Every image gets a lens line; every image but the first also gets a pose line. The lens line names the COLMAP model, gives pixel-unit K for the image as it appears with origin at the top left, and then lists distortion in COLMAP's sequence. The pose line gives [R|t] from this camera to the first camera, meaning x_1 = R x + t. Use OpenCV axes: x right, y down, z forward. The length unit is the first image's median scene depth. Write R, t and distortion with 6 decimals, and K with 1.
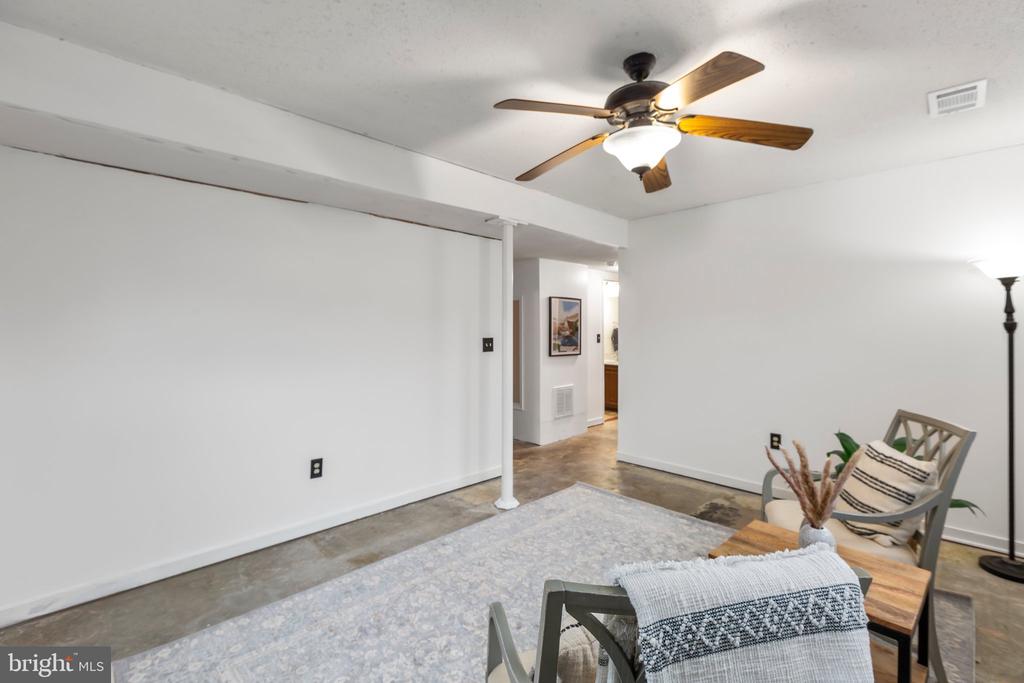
lens RADIAL K [[454.4, 0, 515.4], [0, 454.4, 322.5], [0, 0, 1]] dist [-0.002248, -0.000410]
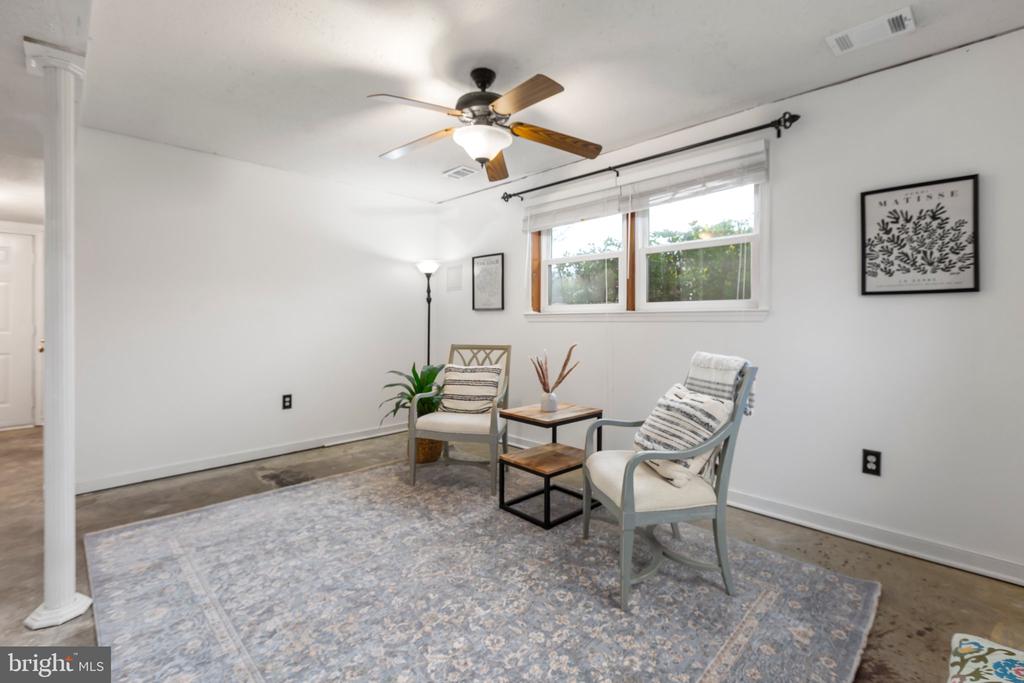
lens RADIAL K [[454.4, 0, 515.4], [0, 454.4, 322.5], [0, 0, 1]] dist [-0.002248, -0.000410]
pose [[-0.008489, -0.010983, 0.999904, -0.665046], [-0.018199, 0.999776, 0.010827, 0.066129], [-0.999798, -0.018105, -0.008687, 0.605462]]
